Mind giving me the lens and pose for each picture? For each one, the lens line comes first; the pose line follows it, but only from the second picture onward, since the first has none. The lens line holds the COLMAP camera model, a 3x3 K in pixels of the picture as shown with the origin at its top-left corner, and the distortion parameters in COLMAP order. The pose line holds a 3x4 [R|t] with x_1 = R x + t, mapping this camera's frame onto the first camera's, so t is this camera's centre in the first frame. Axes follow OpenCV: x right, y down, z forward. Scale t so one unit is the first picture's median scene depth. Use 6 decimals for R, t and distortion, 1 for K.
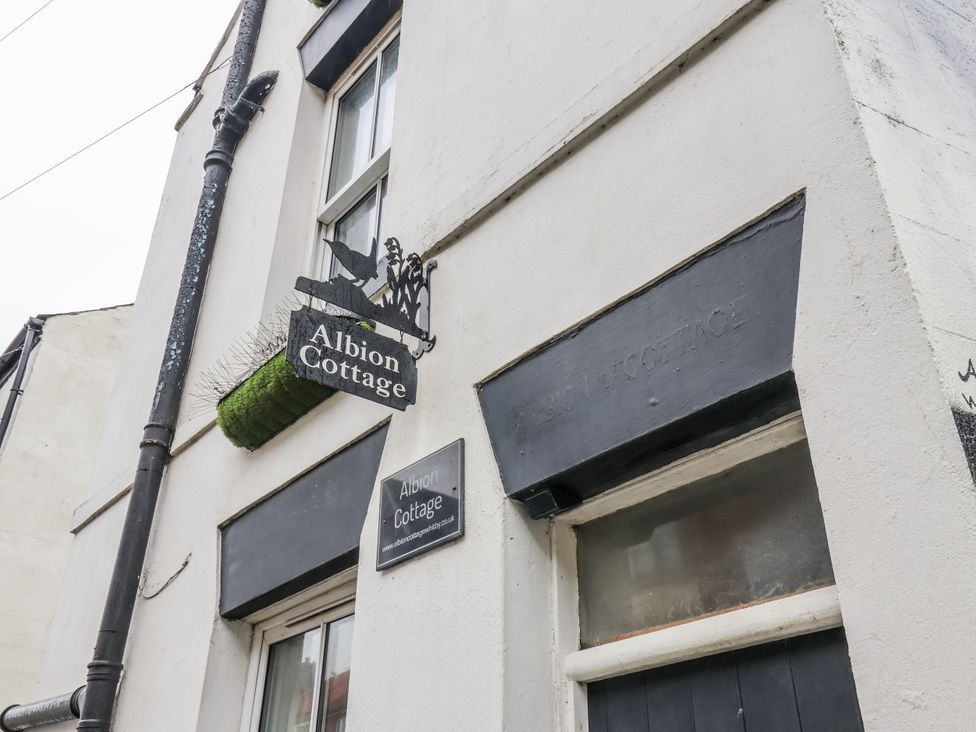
lens RADIAL K [[865.5, 0, 488.0], [0, 865.5, 366.0], [0, 0, 1]] dist [0.041208, -0.060434]
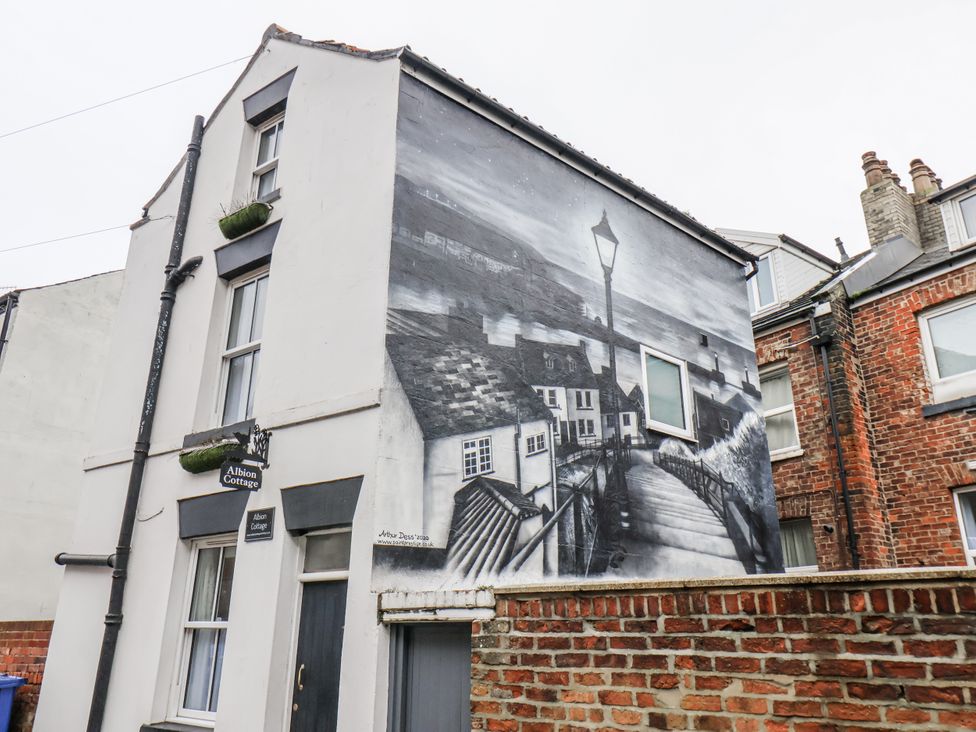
lens RADIAL K [[718.2, 0, 485.7], [0, 718.2, 364.3], [0, 0, 1]] dist [0.000062, 0.000418]
pose [[0.971426, 0.083146, 0.222300, 0.085187], [-0.124502, 0.975933, 0.179038, -0.907667], [-0.202064, -0.201599, 0.958399, -1.459246]]
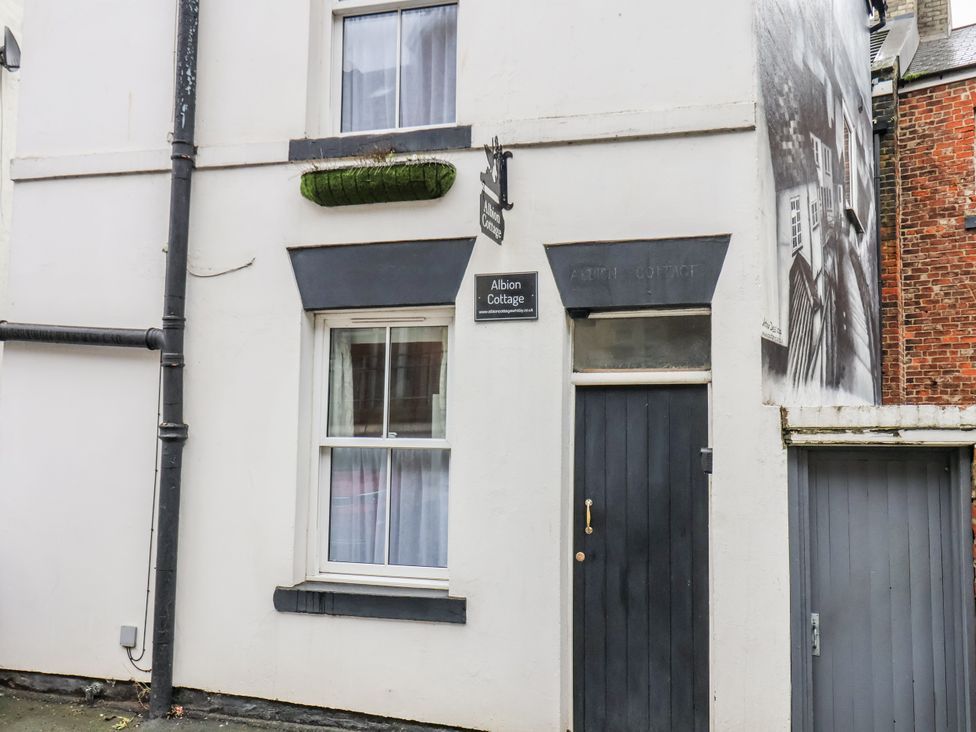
lens RADIAL K [[865.5, 0, 488.0], [0, 865.5, 366.0], [0, 0, 1]] dist [0.041208, -0.060434]
pose [[0.820208, 0.057367, 0.569182, -1.156081], [-0.306101, 0.884554, 0.351948, -0.367130], [-0.483282, -0.462897, 0.743078, -0.535418]]
